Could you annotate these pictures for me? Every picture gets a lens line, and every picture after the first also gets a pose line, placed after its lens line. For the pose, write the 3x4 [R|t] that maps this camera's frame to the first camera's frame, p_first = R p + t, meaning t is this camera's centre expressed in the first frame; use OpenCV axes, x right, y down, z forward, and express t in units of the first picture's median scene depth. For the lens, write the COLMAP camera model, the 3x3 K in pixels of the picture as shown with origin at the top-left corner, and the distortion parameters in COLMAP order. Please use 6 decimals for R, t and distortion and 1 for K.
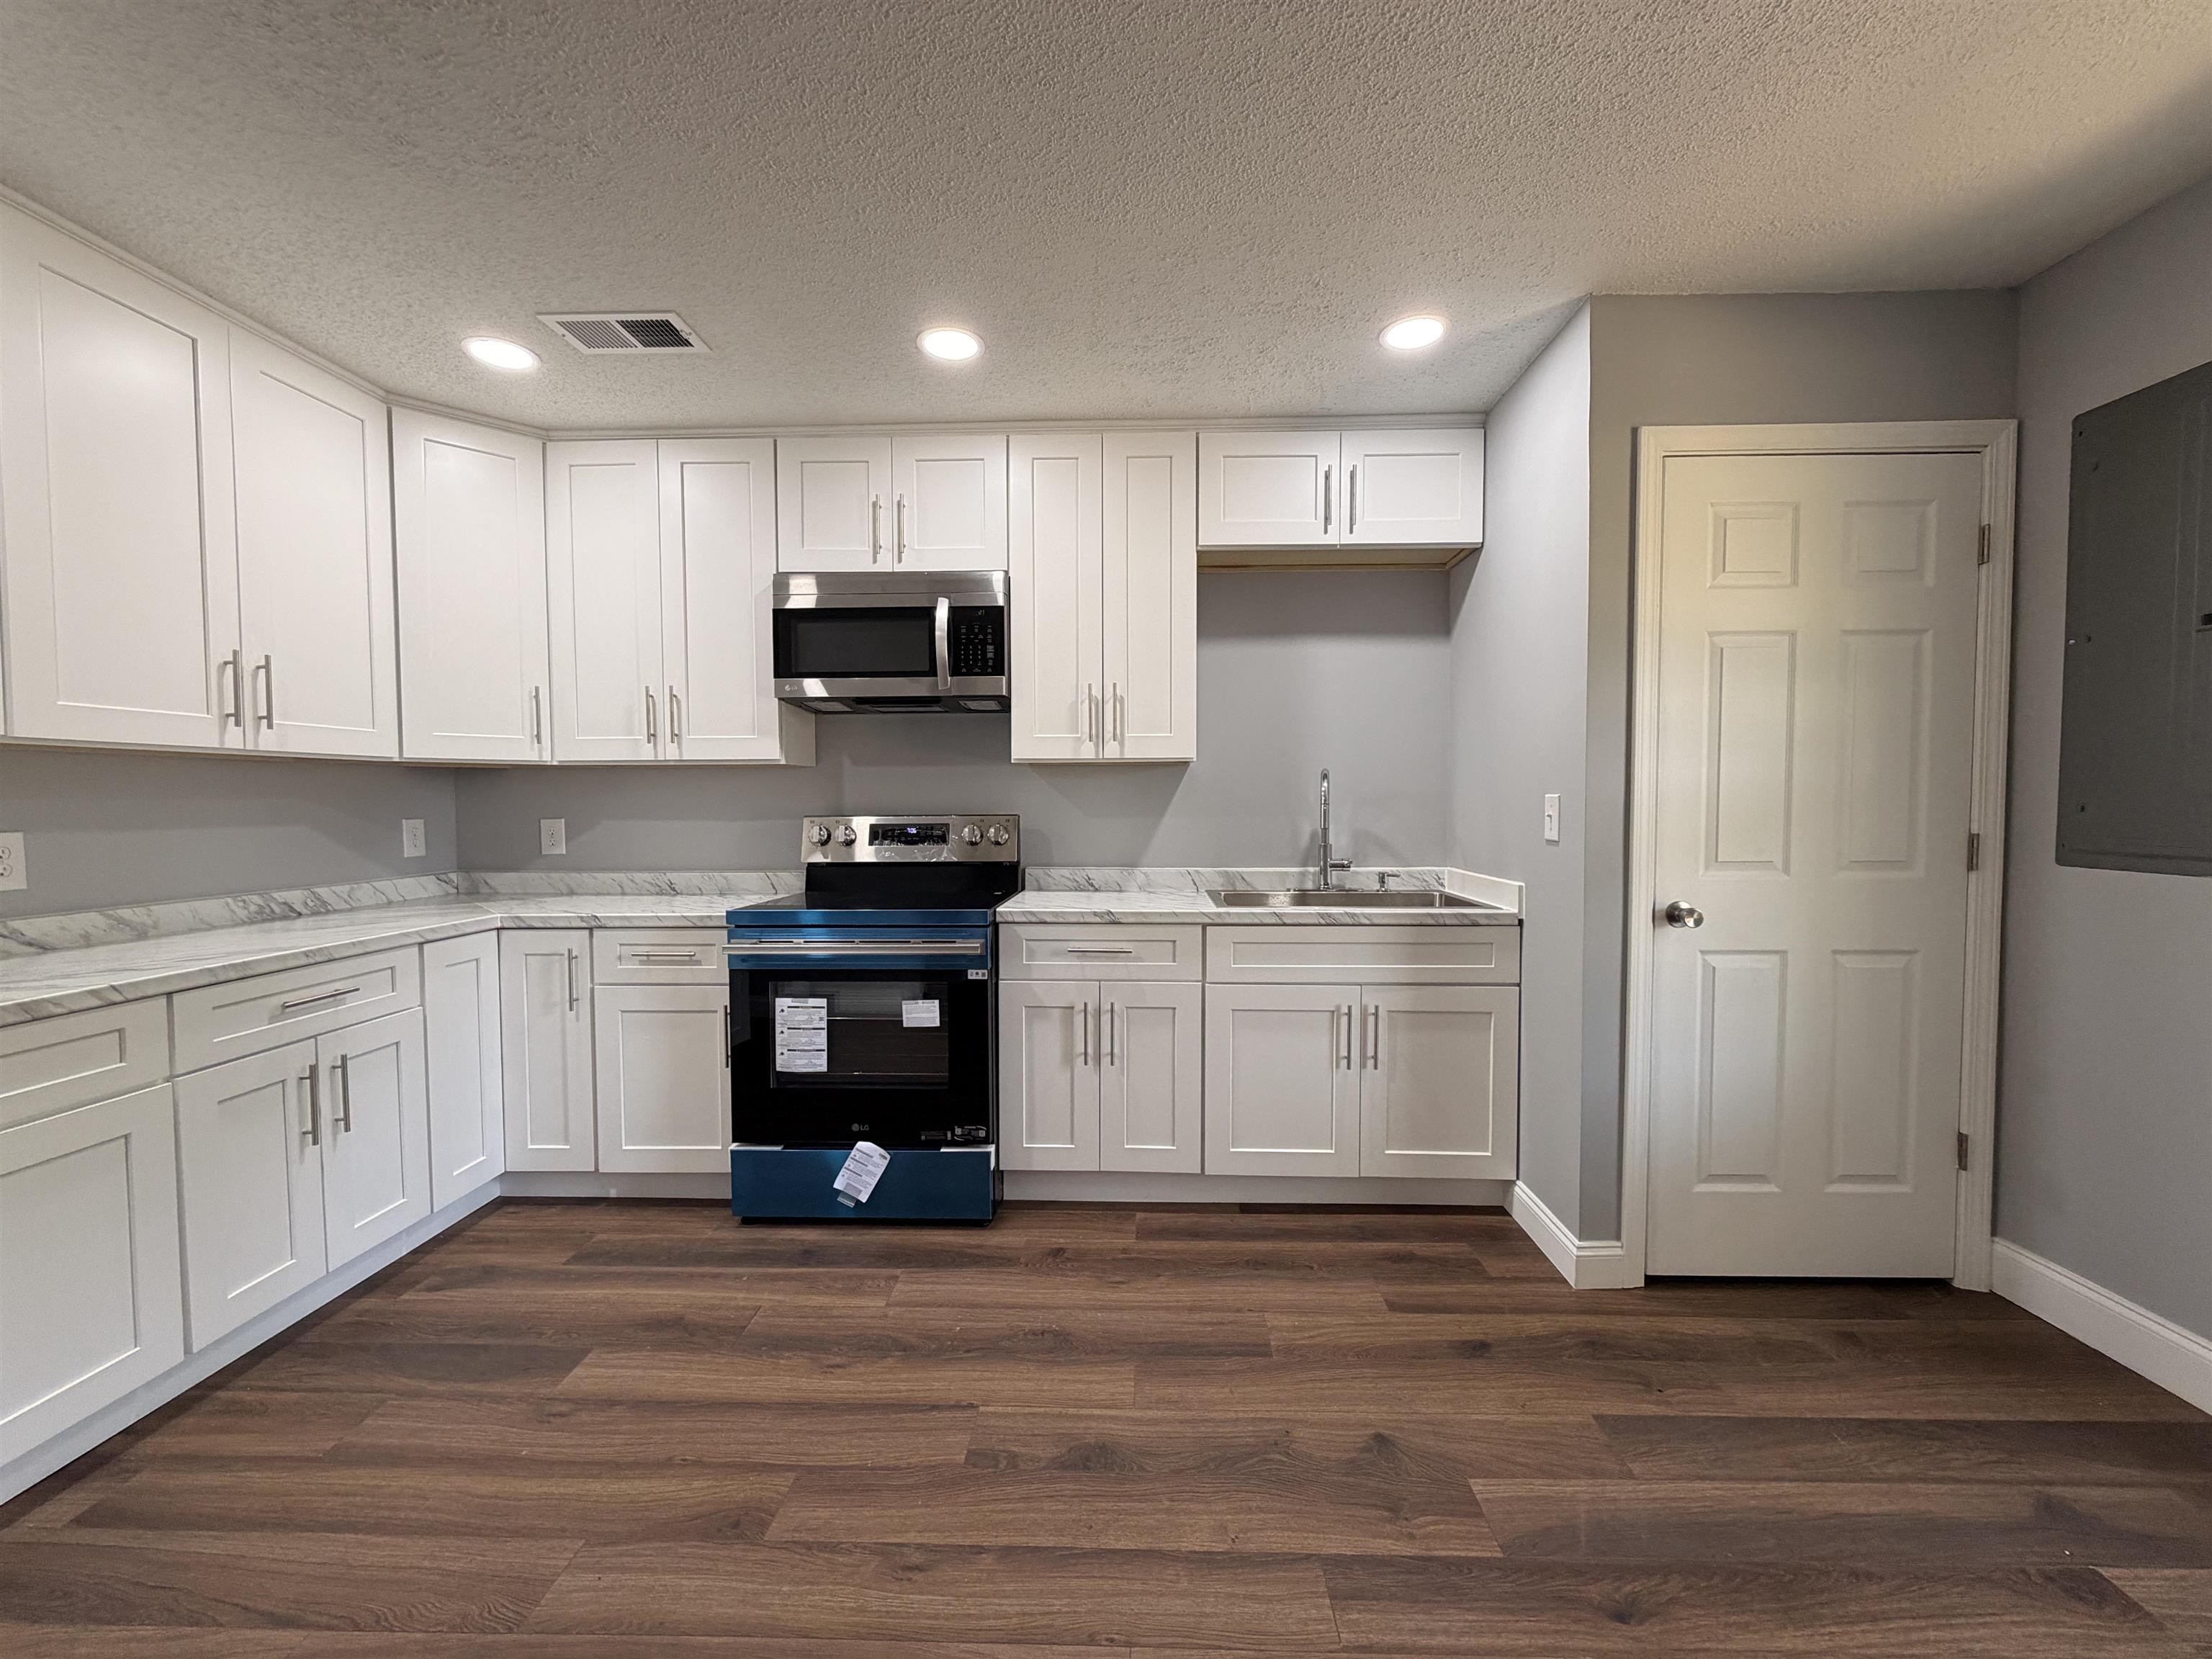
lens RADIAL K [[885.9, 0, 1118.4], [0, 885.9, 830.9], [0, 0, 1]] dist [0.002077, -0.000243]
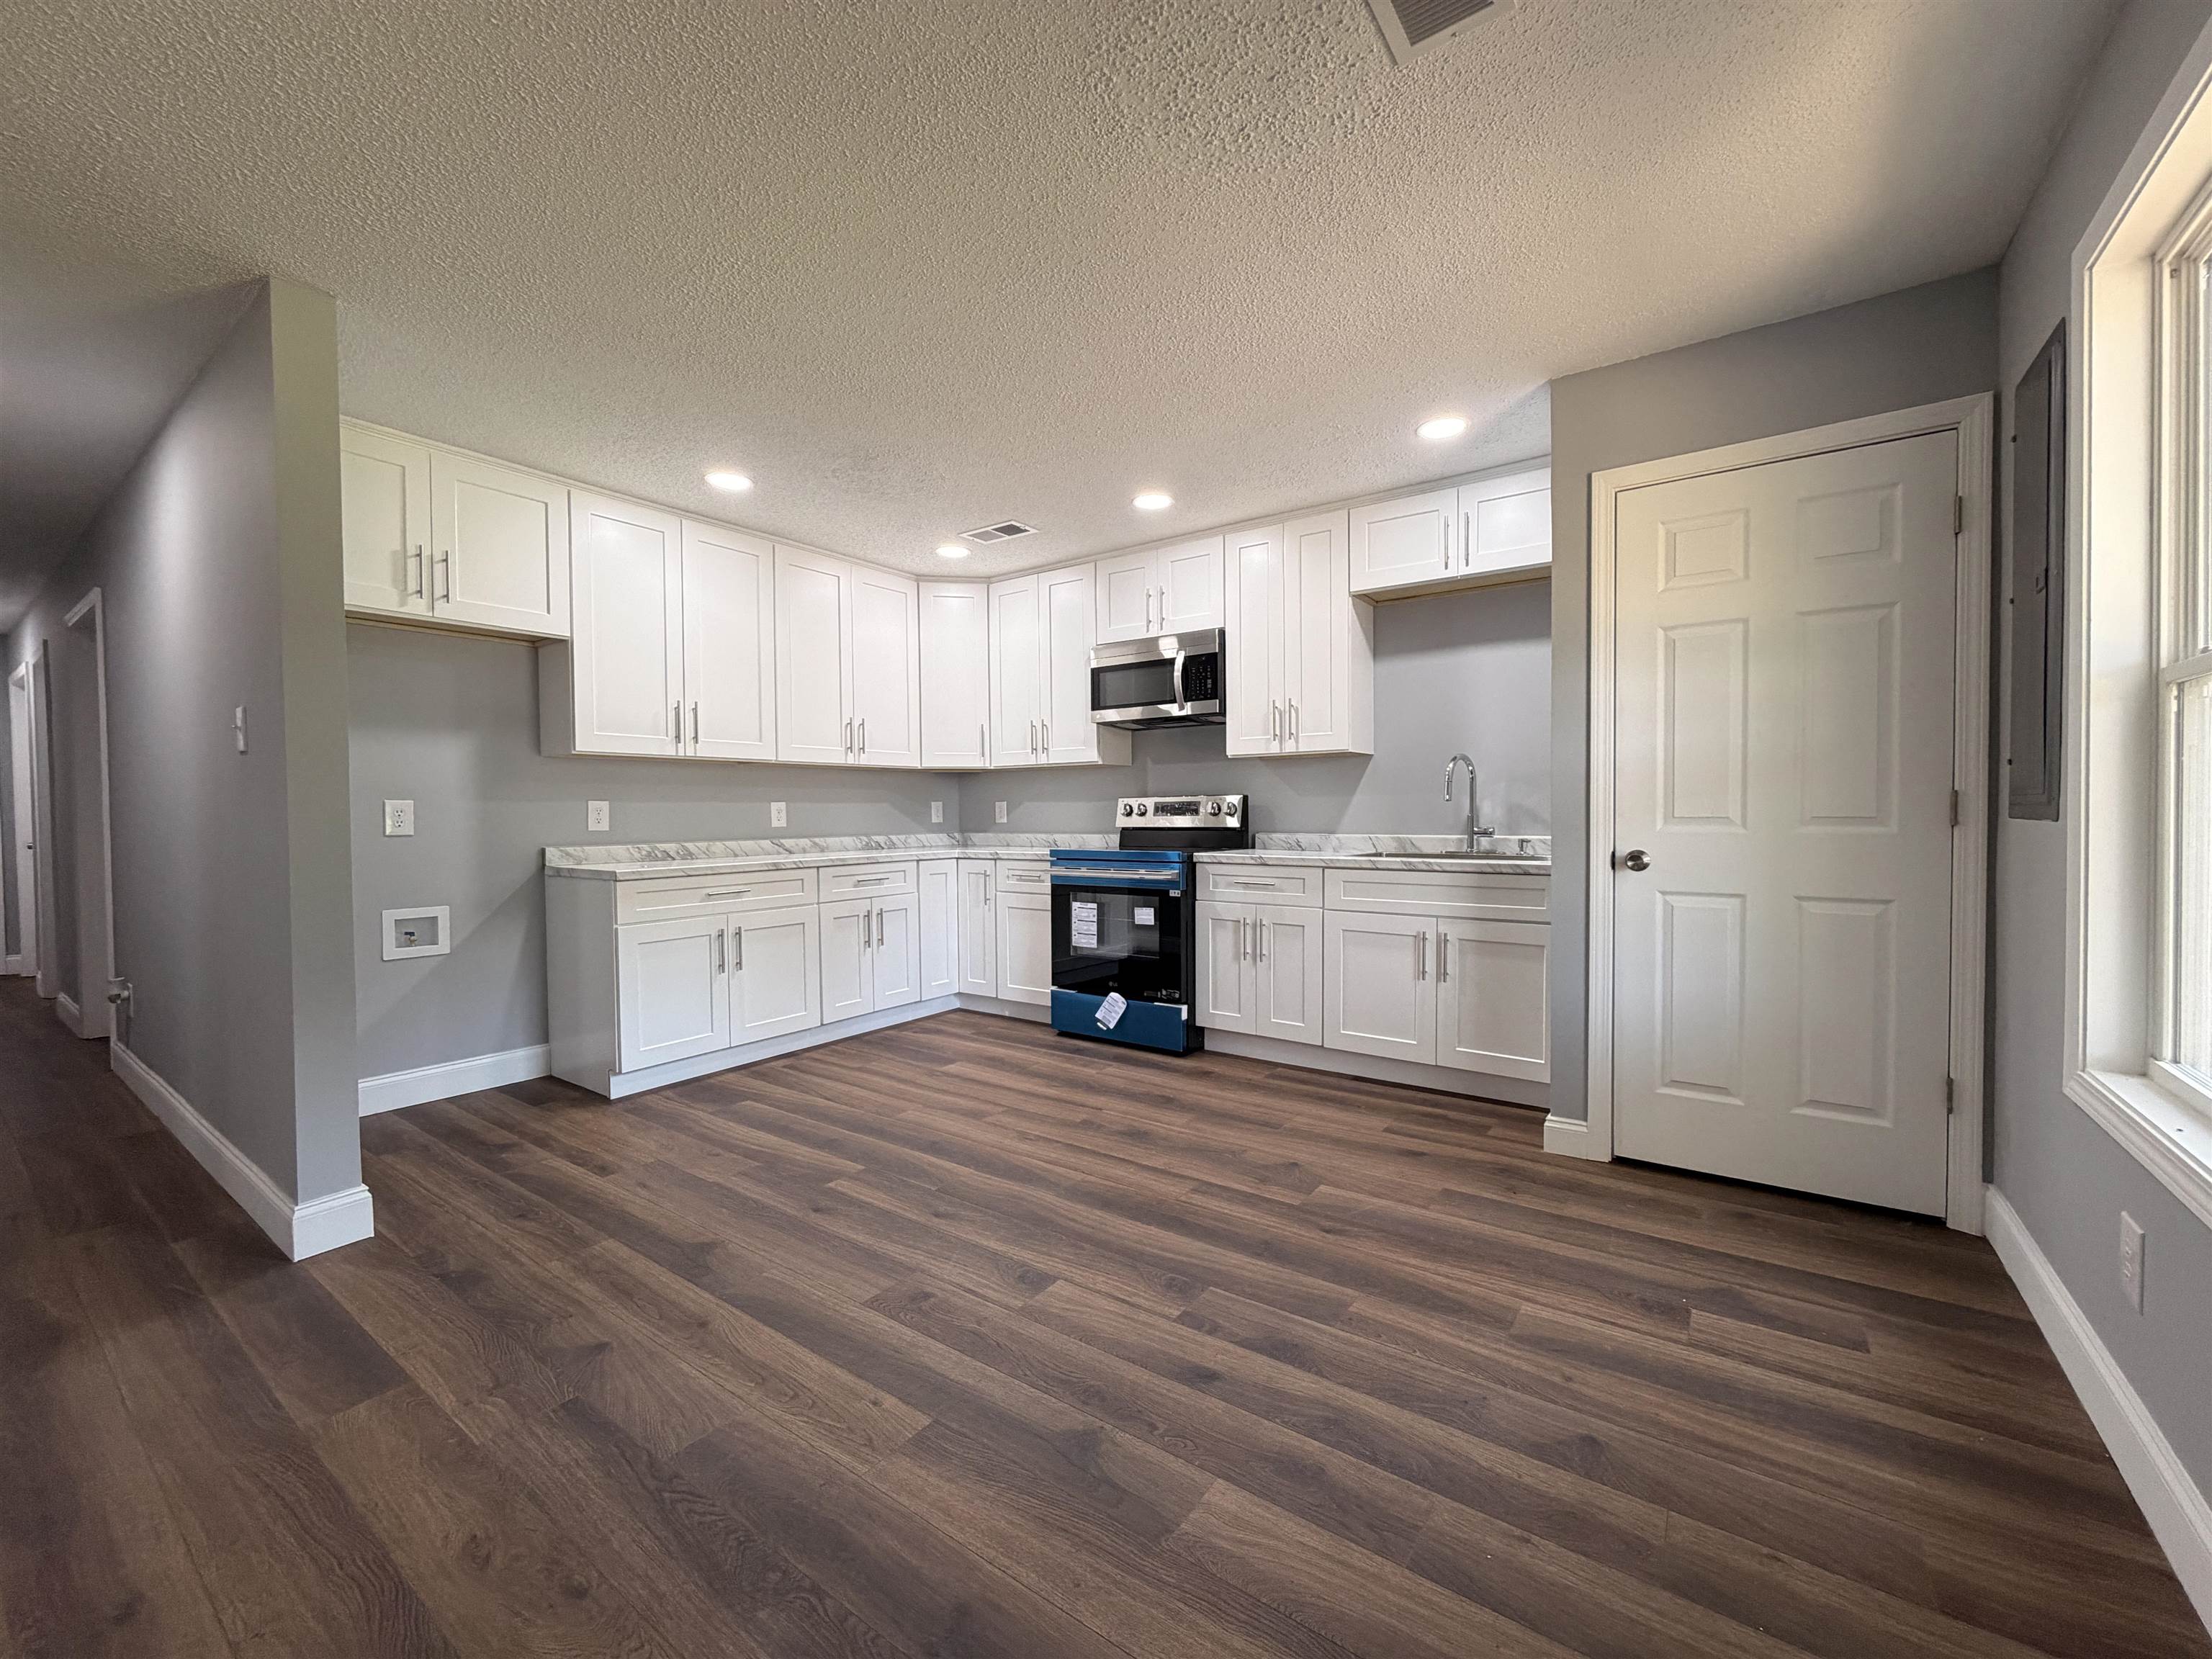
lens RADIAL K [[885.9, 0, 1114.7], [0, 885.9, 831.9], [0, 0, 1]] dist [0.002077, -0.000243]
pose [[0.832273, 0.010122, -0.554274, 0.702821], [-0.013052, 0.999914, -0.001338, 0.064811], [0.554213, 0.008348, 0.832333, -0.411986]]
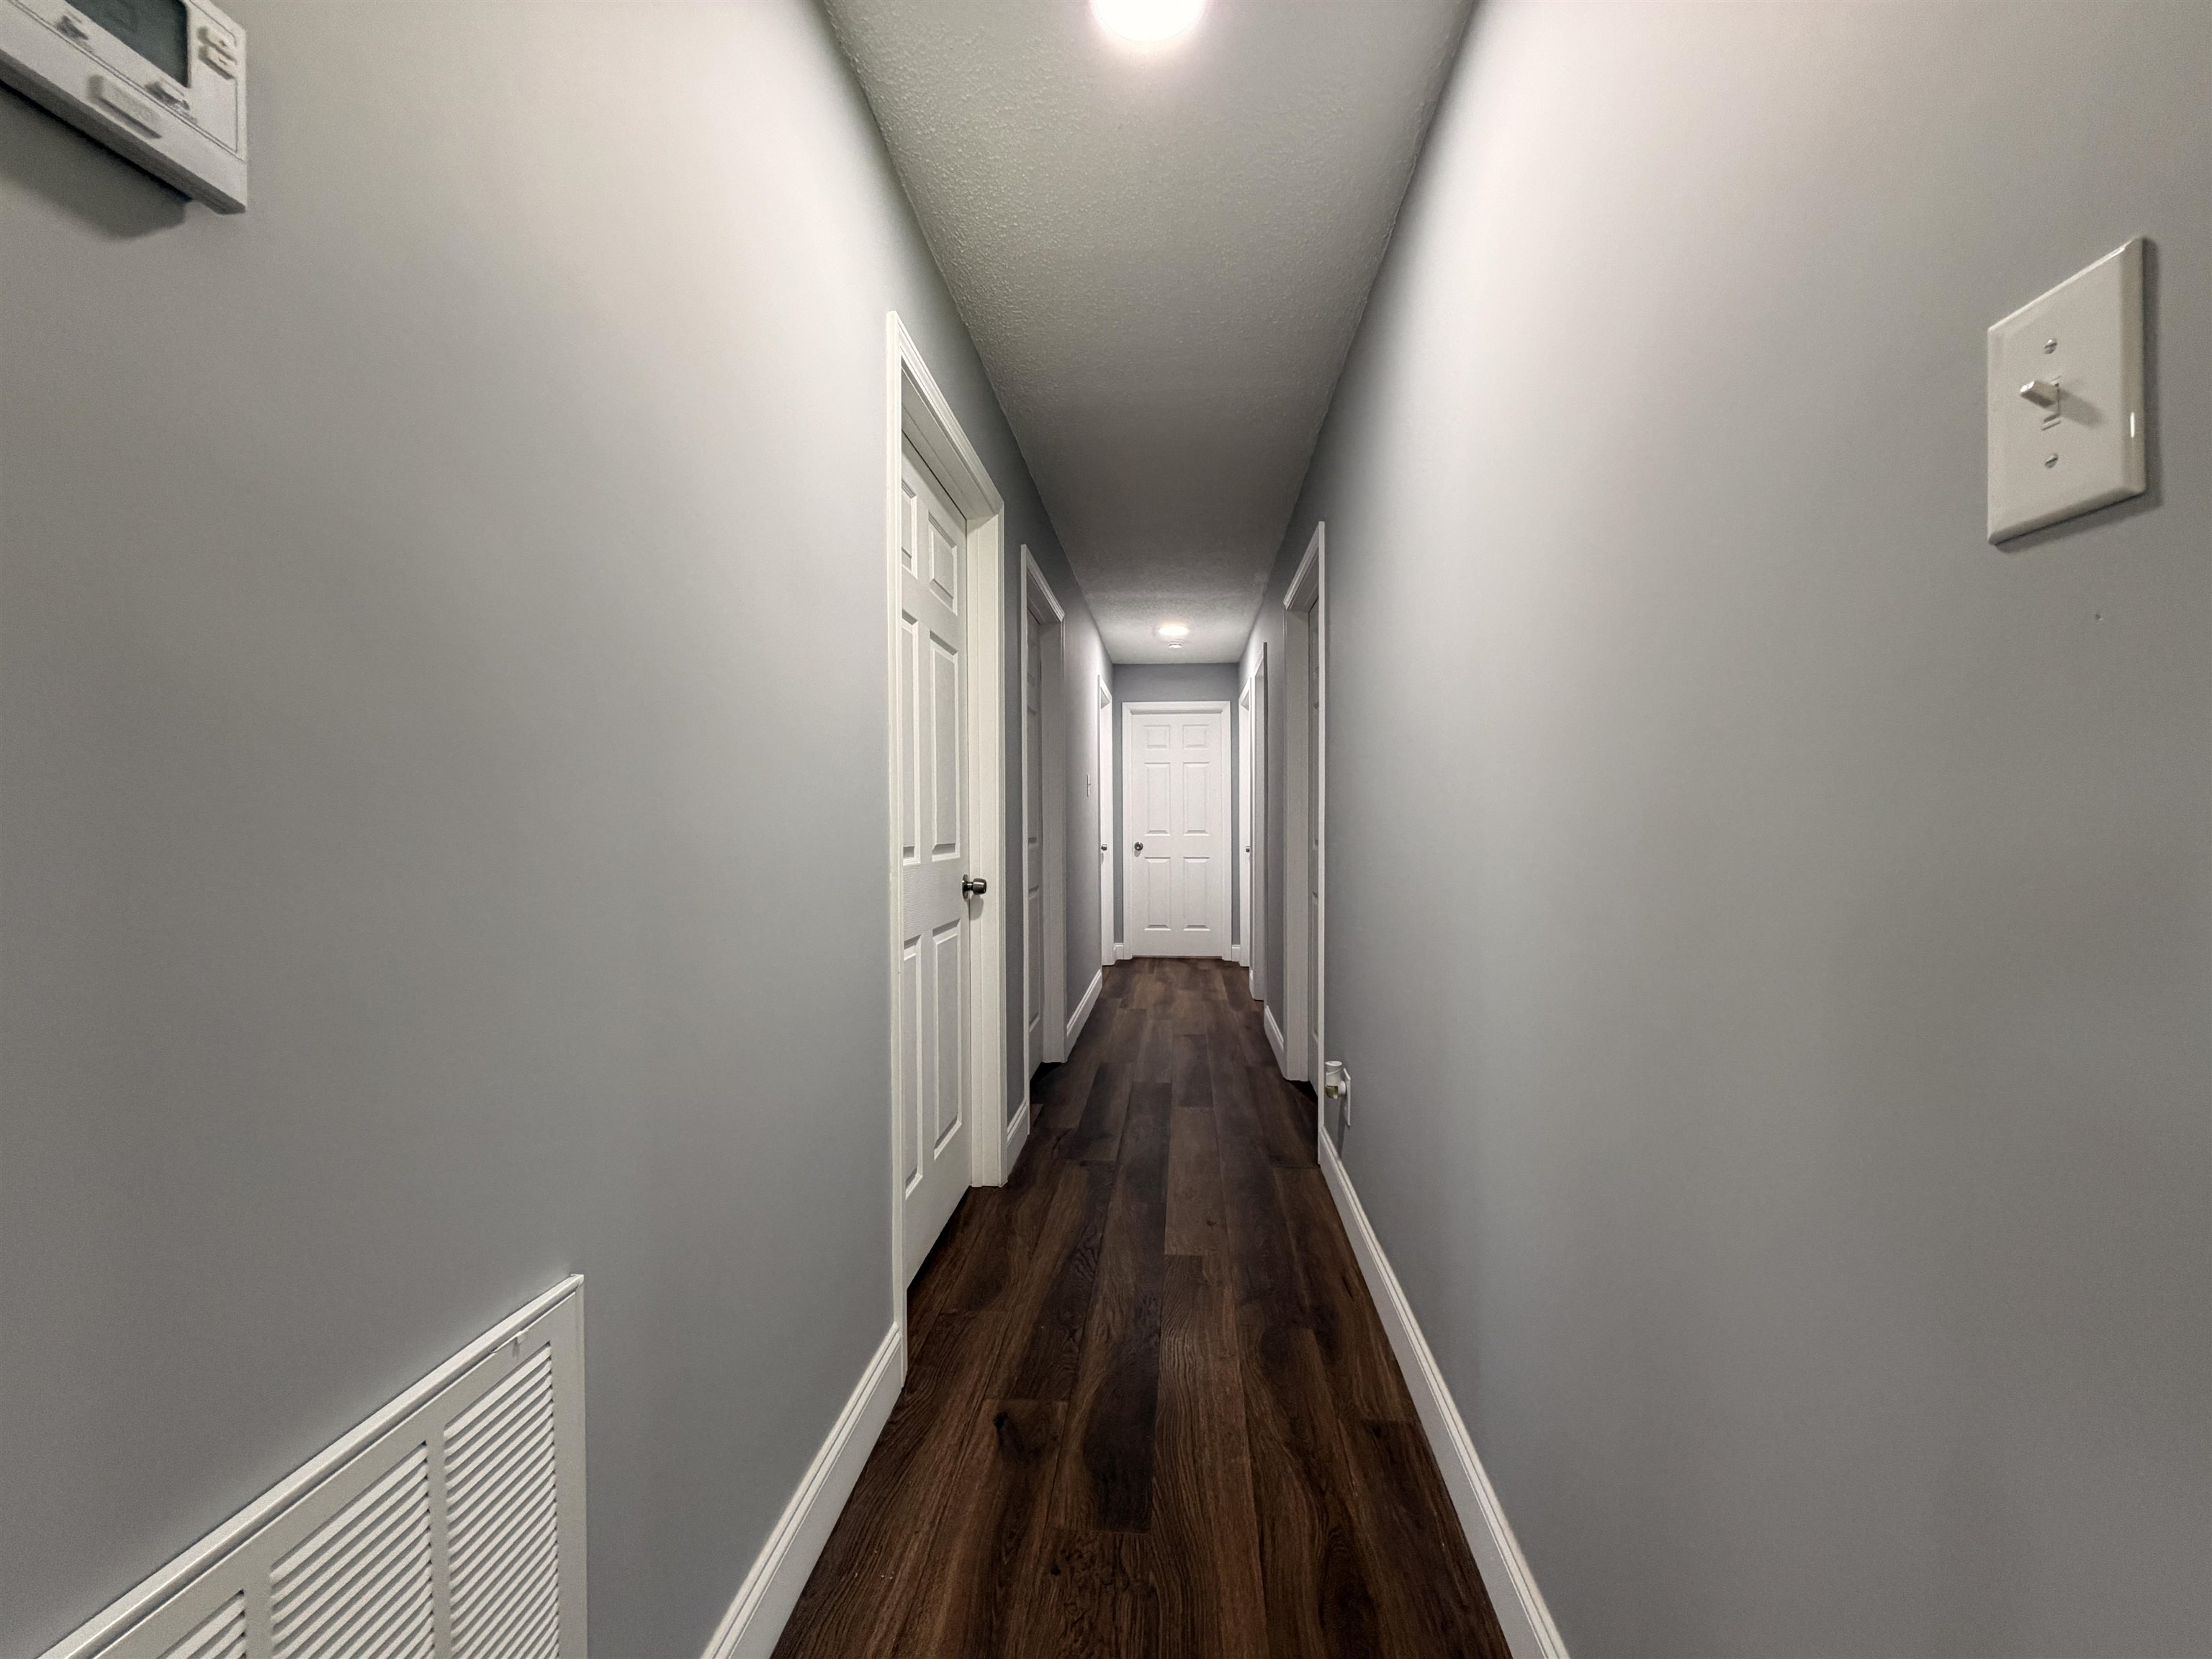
lens RADIAL K [[885.9, 0, 1113.2], [0, 885.9, 823.4], [0, 0, 1]] dist [0.002077, -0.000243]
pose [[-0.046192, 0.005199, -0.998919, -0.590890], [-0.032983, 0.999433, 0.006727, 0.055651], [0.998388, 0.033258, -0.045995, -0.306060]]
